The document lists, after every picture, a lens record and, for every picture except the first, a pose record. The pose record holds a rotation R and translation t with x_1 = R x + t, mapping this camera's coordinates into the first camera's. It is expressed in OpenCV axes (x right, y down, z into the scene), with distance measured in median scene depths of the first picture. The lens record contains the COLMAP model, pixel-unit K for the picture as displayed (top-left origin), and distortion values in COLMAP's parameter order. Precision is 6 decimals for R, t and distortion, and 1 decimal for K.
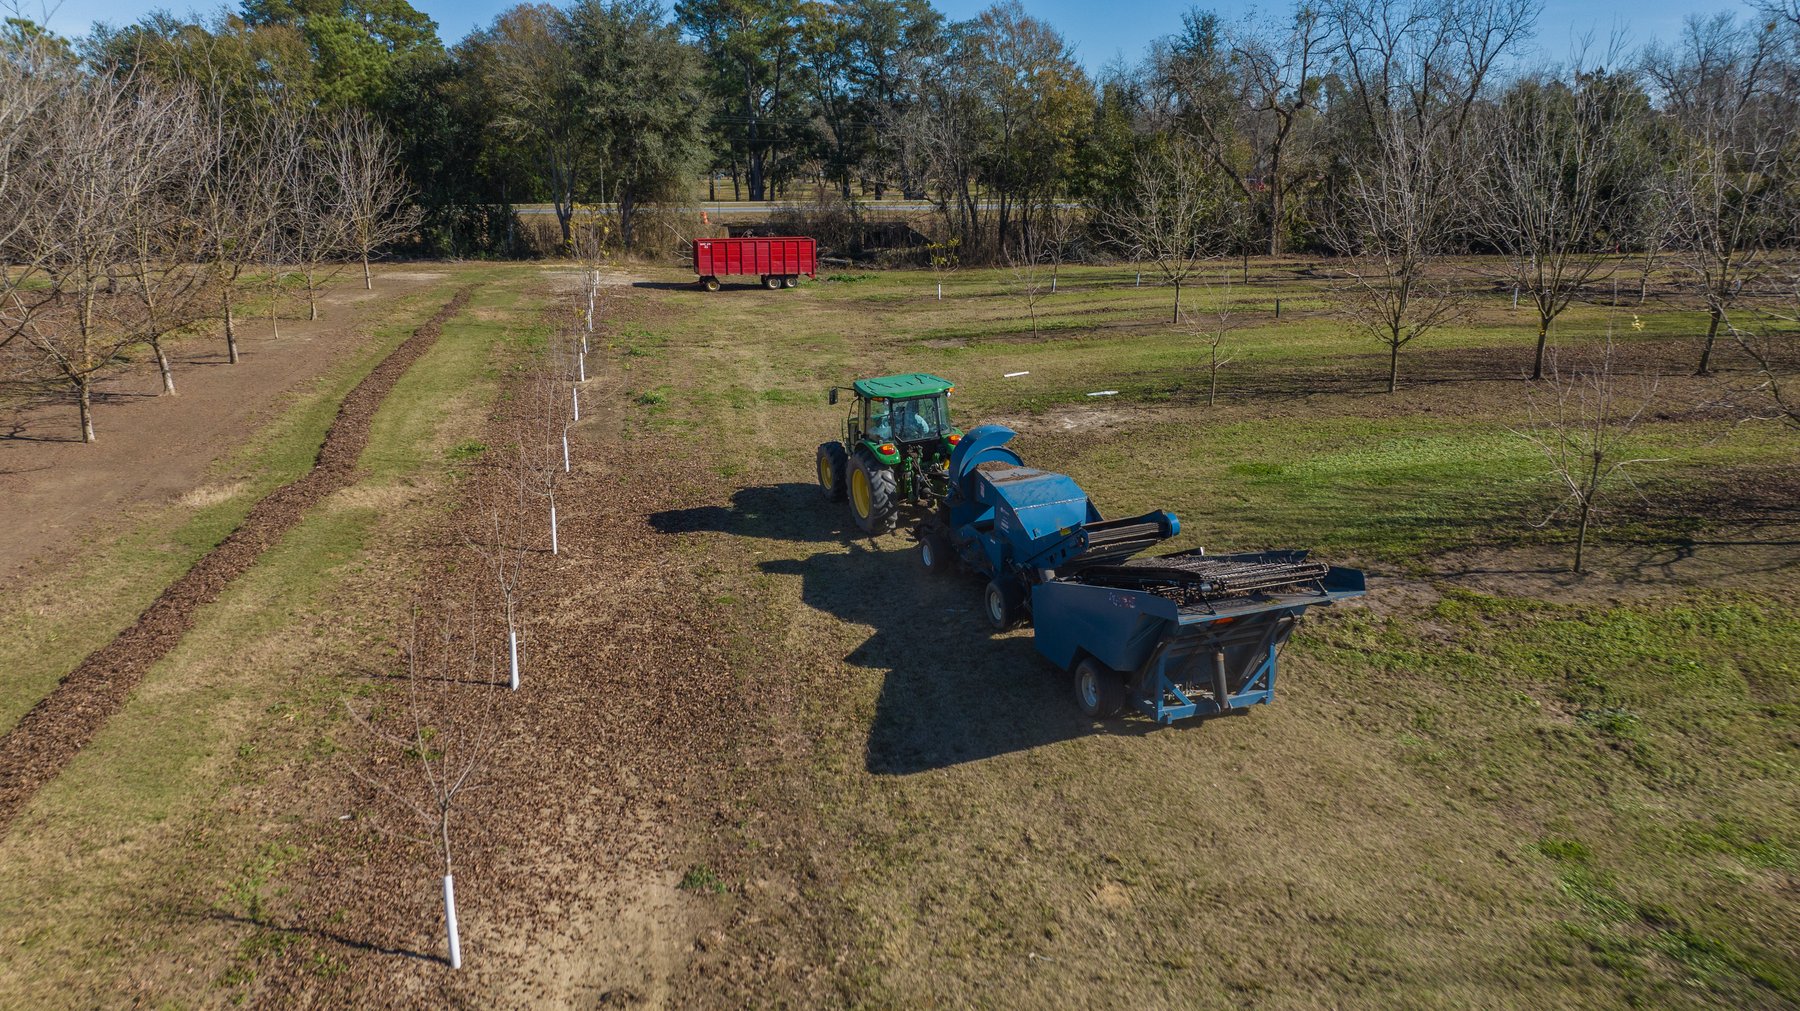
lens RADIAL K [[1264.9, 0, 906.8], [0, 1264.9, 509.6], [0, 0, 1]] dist [-0.029907, 0.028434]
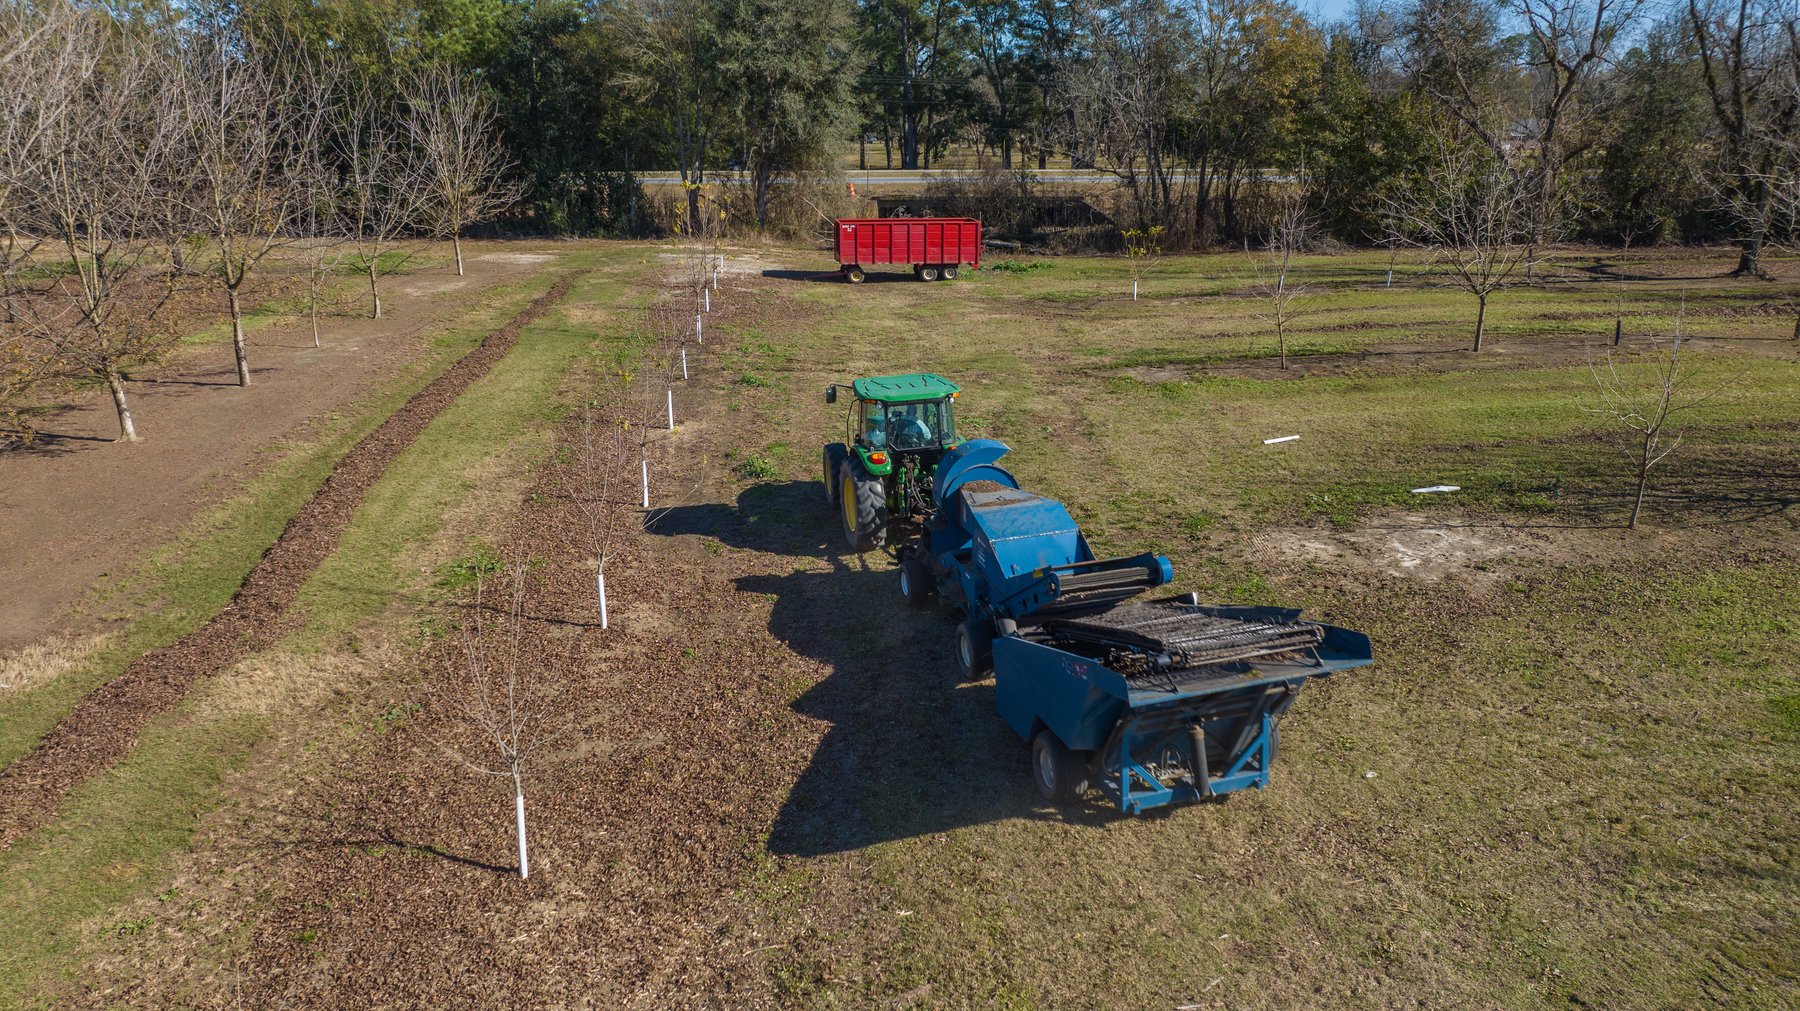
lens RADIAL K [[1264.9, 0, 905.4], [0, 1264.9, 499.9], [0, 0, 1]] dist [-0.029907, 0.028434]
pose [[0.993130, 0.034066, -0.111951, -0.020285], [-0.031831, 0.999258, 0.021694, -0.042981], [0.112607, -0.017981, 0.993477, 0.151789]]
